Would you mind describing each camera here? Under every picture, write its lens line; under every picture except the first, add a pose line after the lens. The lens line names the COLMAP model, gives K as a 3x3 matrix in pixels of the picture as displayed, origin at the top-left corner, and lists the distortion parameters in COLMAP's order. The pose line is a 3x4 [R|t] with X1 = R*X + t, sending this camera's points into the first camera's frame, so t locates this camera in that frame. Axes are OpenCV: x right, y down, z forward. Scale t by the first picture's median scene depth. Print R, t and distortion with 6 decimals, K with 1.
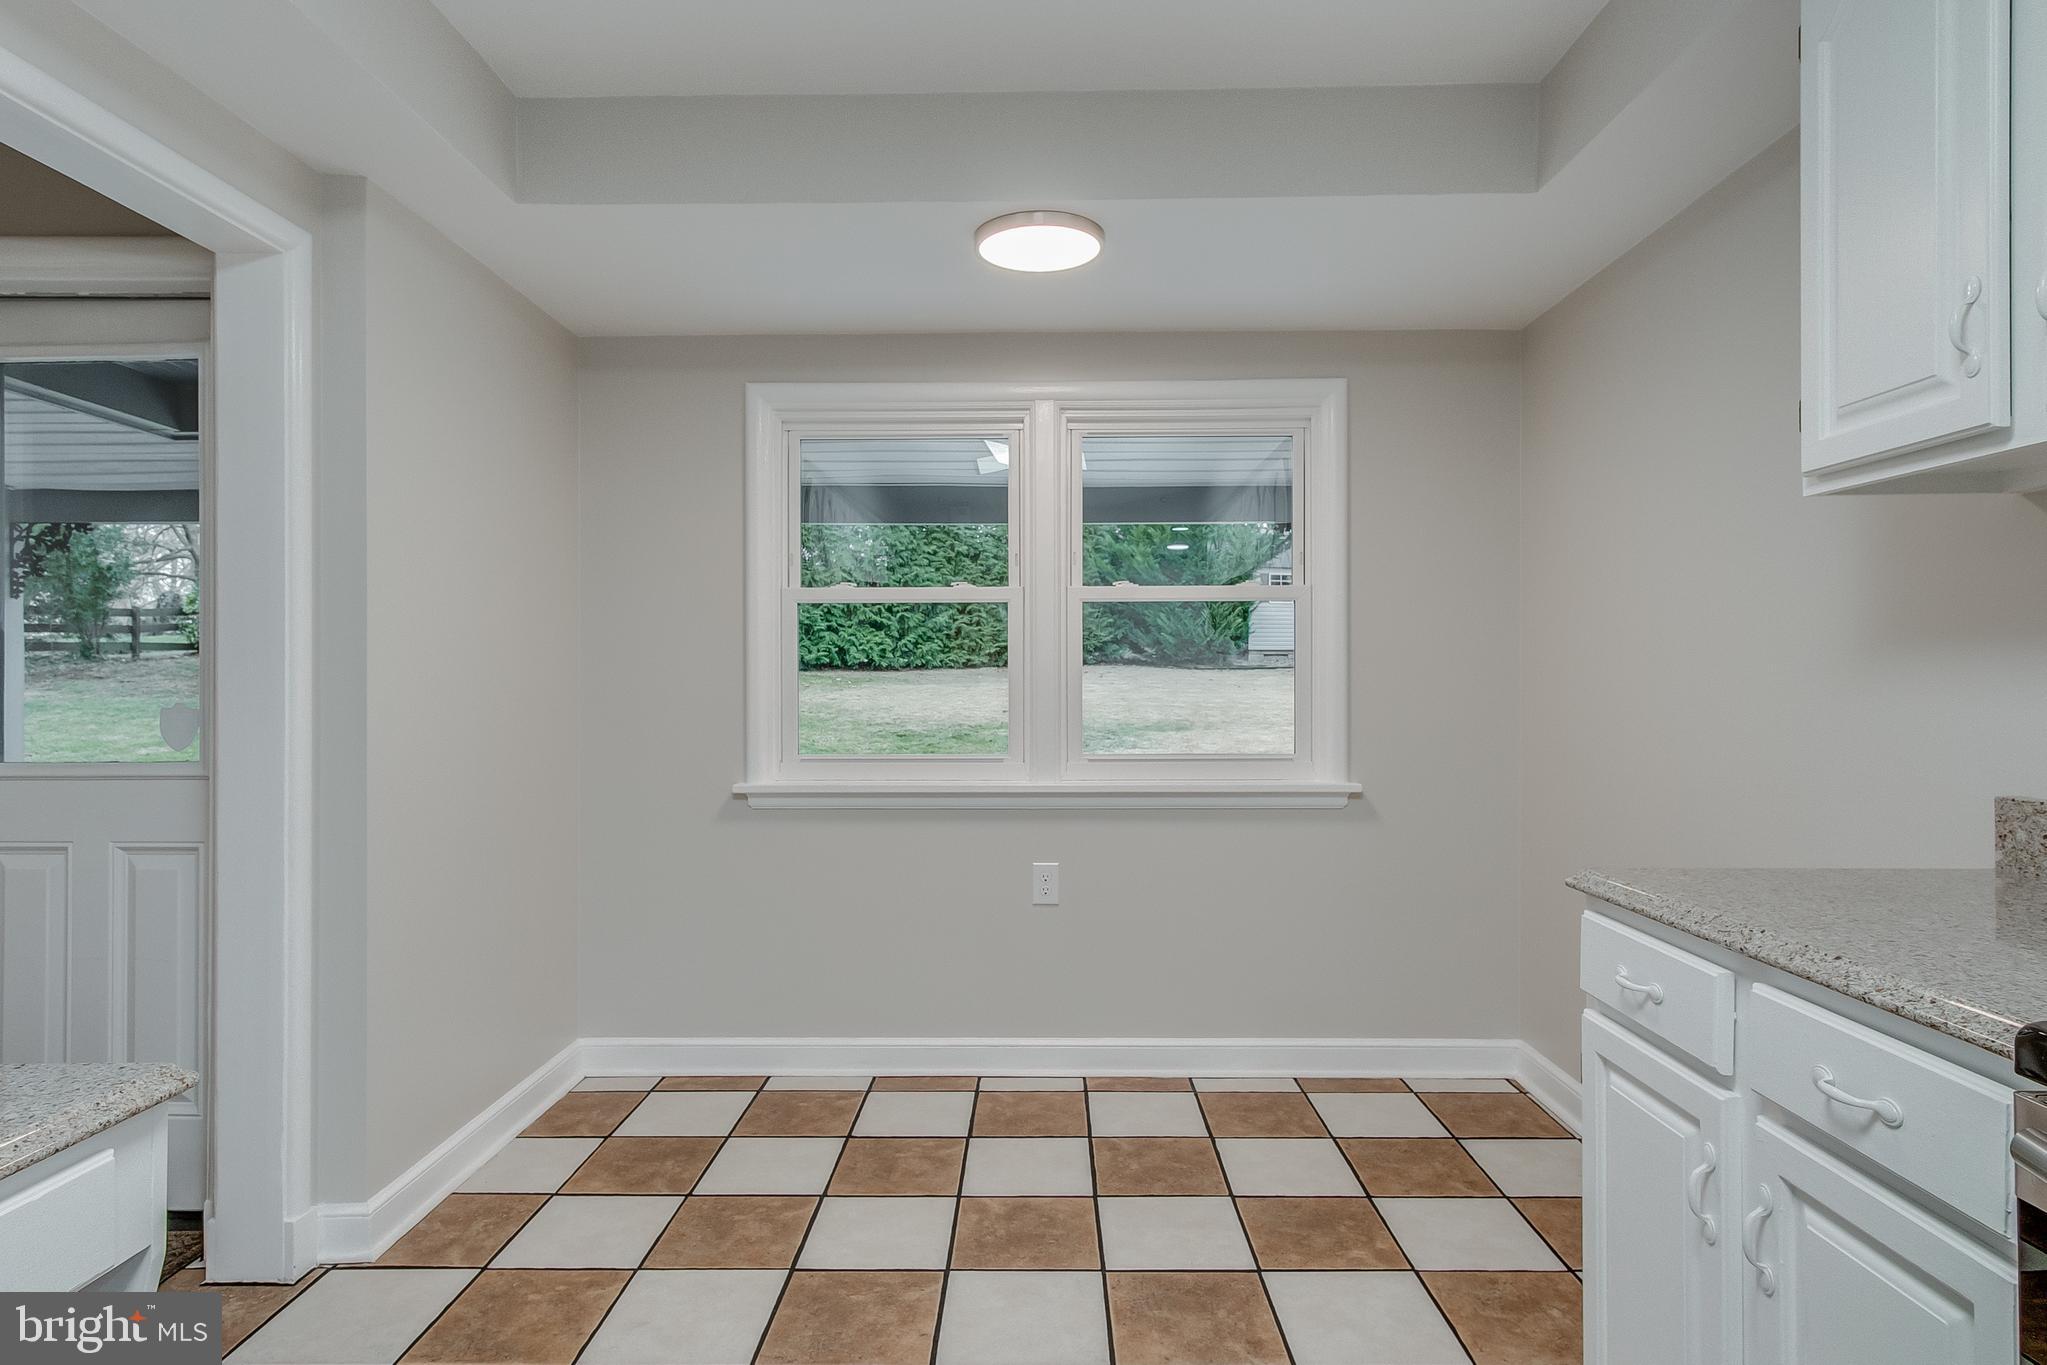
lens RADIAL K [[1097.6, 0, 1022.7], [0, 1097.6, 670.9], [0, 0, 1]] dist [0.002031, 0.000404]
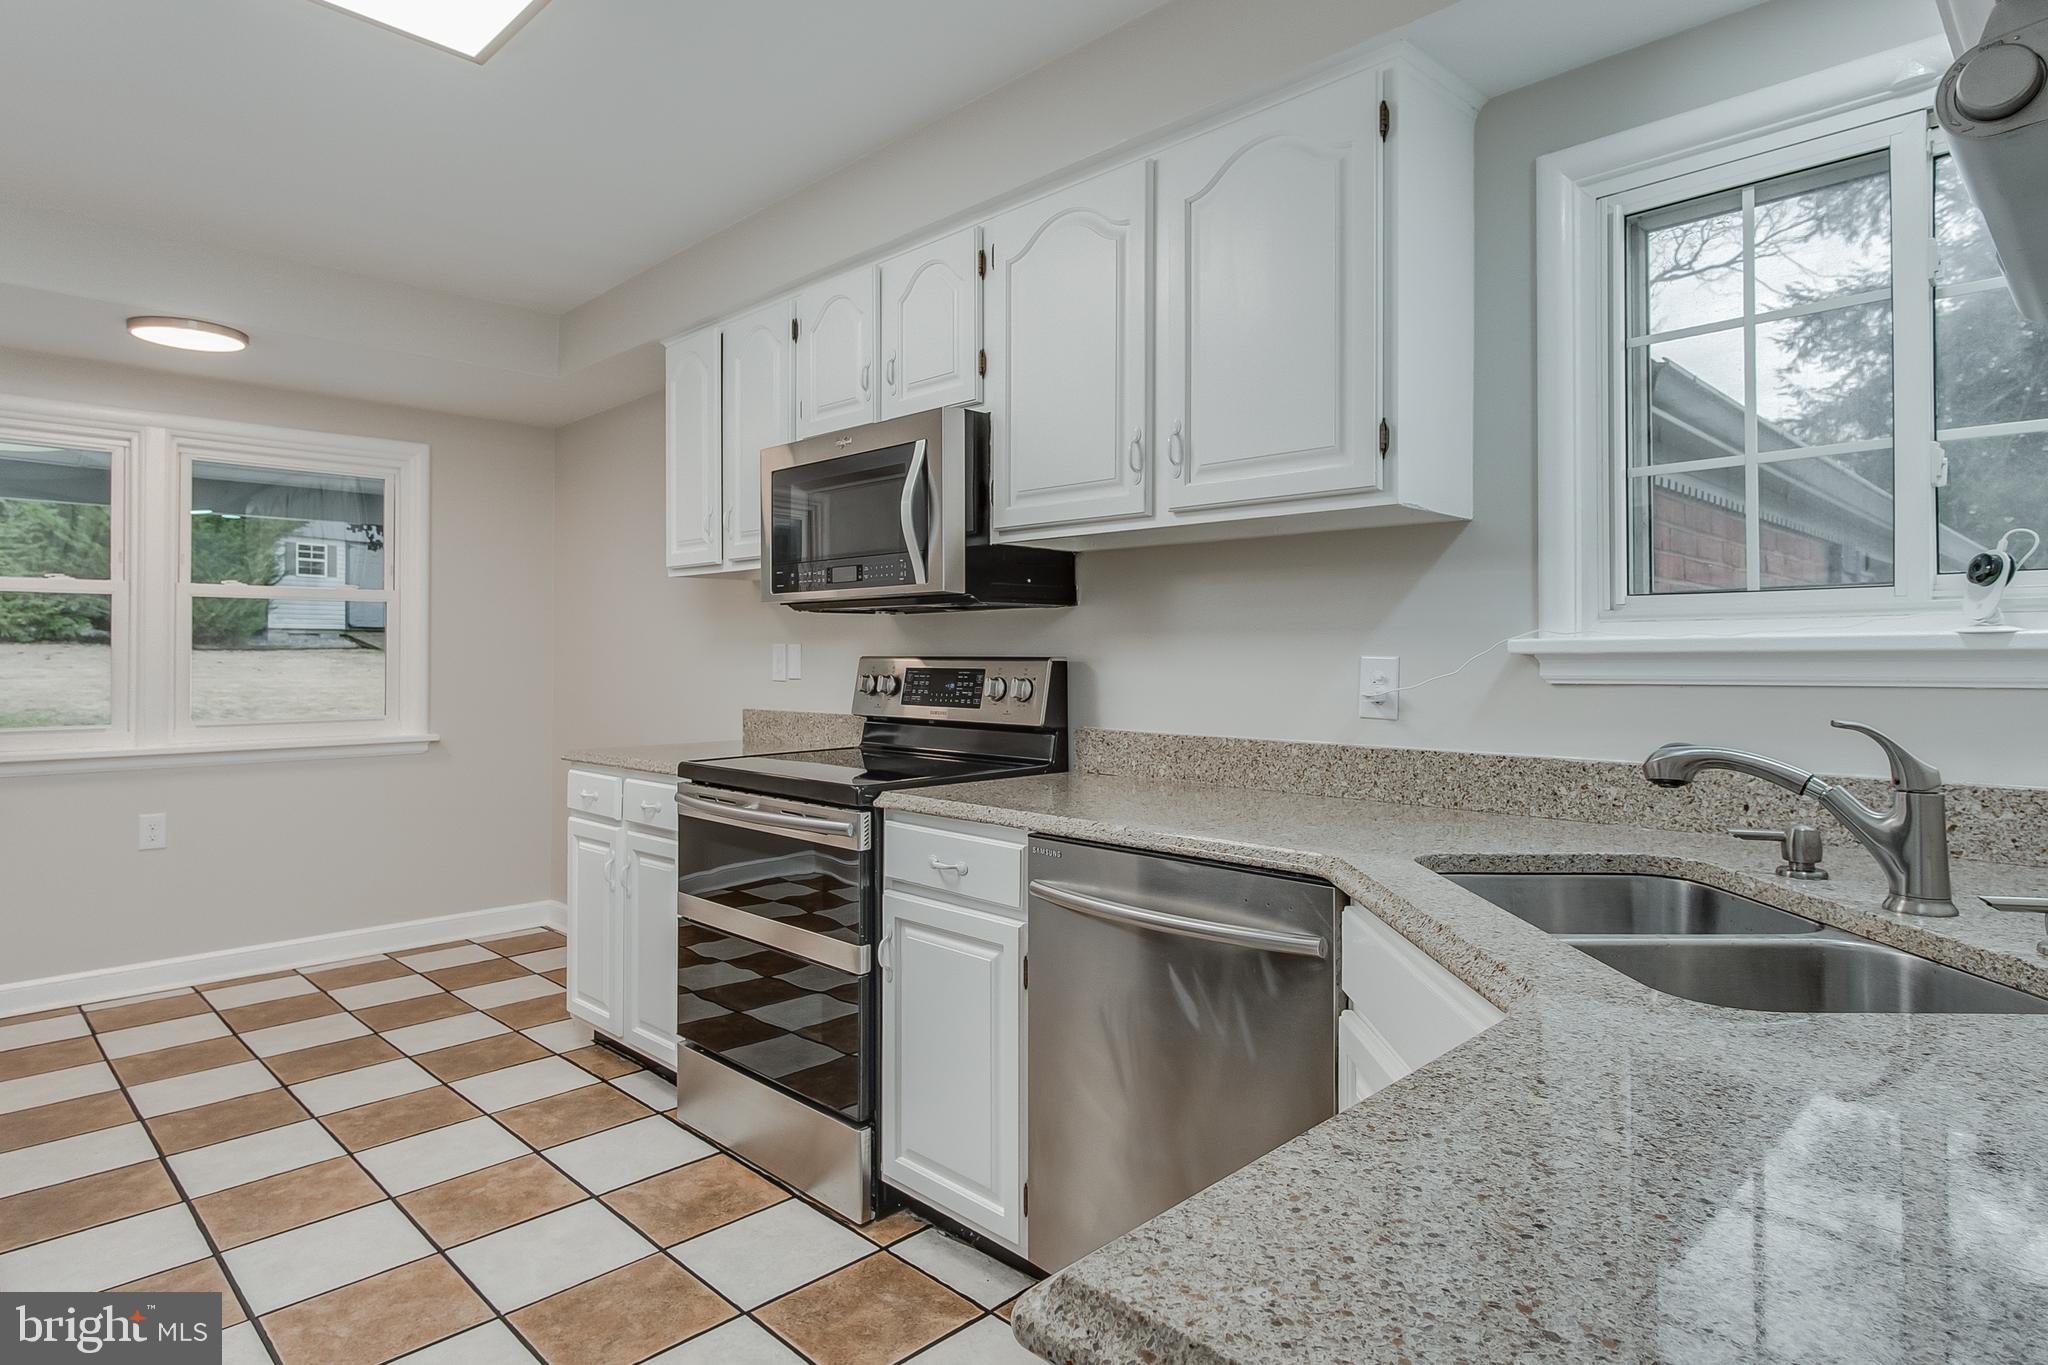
lens RADIAL K [[1128.5, 0, 1033.8], [0, 1128.5, 646.0], [0, 0, 1]] dist [0.010514, -0.000531]
pose [[0.690693, 0.007710, 0.723107, -0.221067], [-0.003470, 0.999967, -0.007347, -0.002343], [-0.723140, 0.002565, 0.690697, -0.569965]]
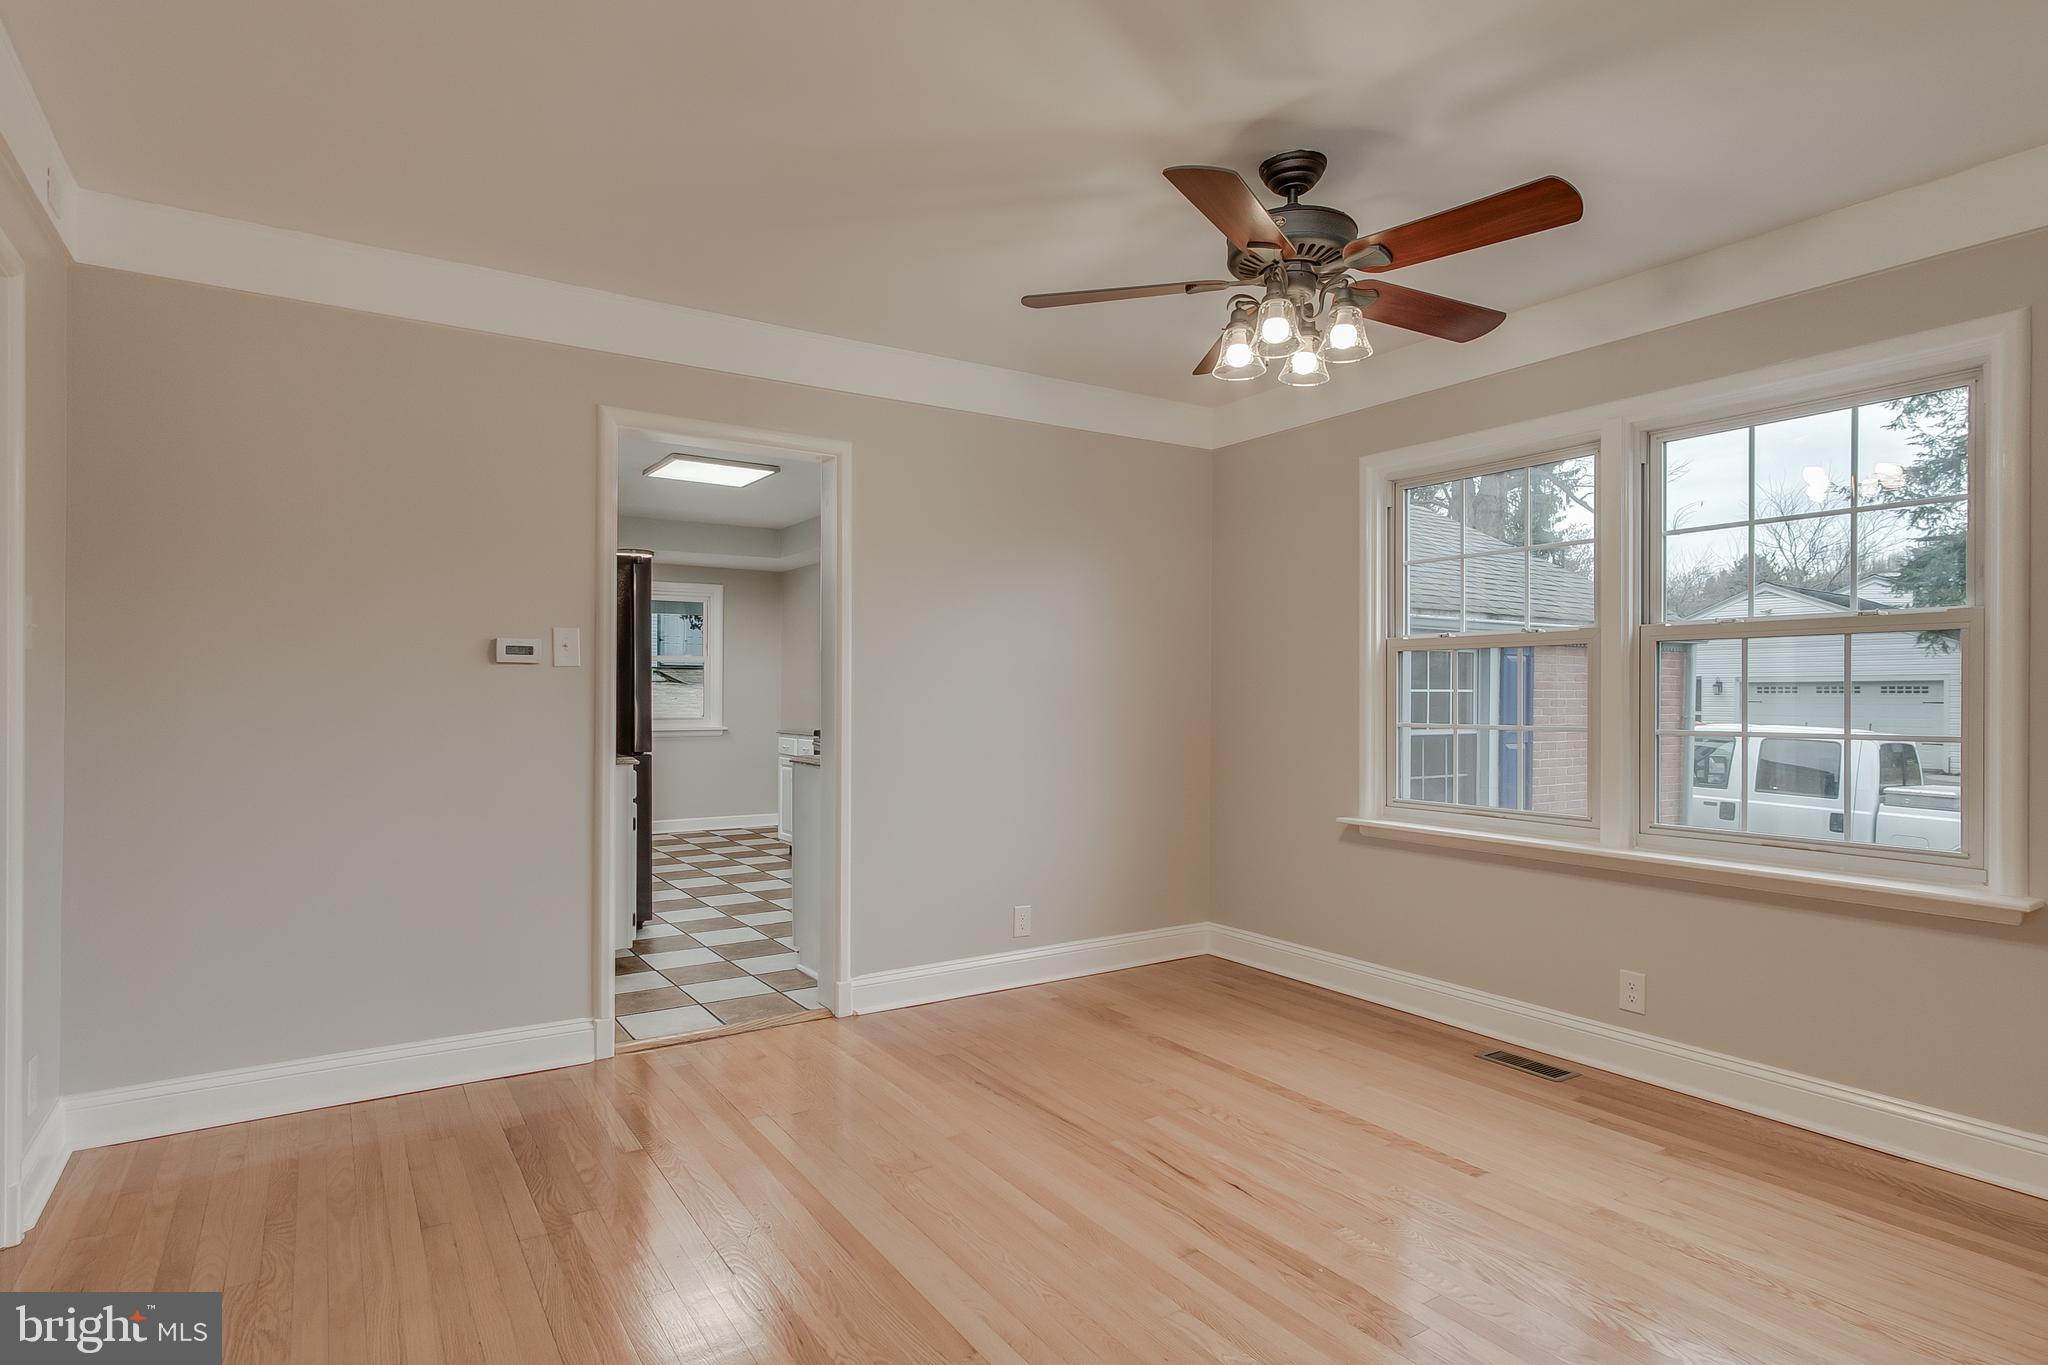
lens RADIAL K [[1051.2, 0, 1006.0], [0, 1051.2, 684.7], [0, 0, 1]] dist [0.011298, 0.000469]
pose [[0.832083, 0.009751, 0.554566, -0.639597], [-0.009963, 0.999947, -0.002633, -0.009474], [-0.554562, -0.003334, 0.832135, -1.766827]]
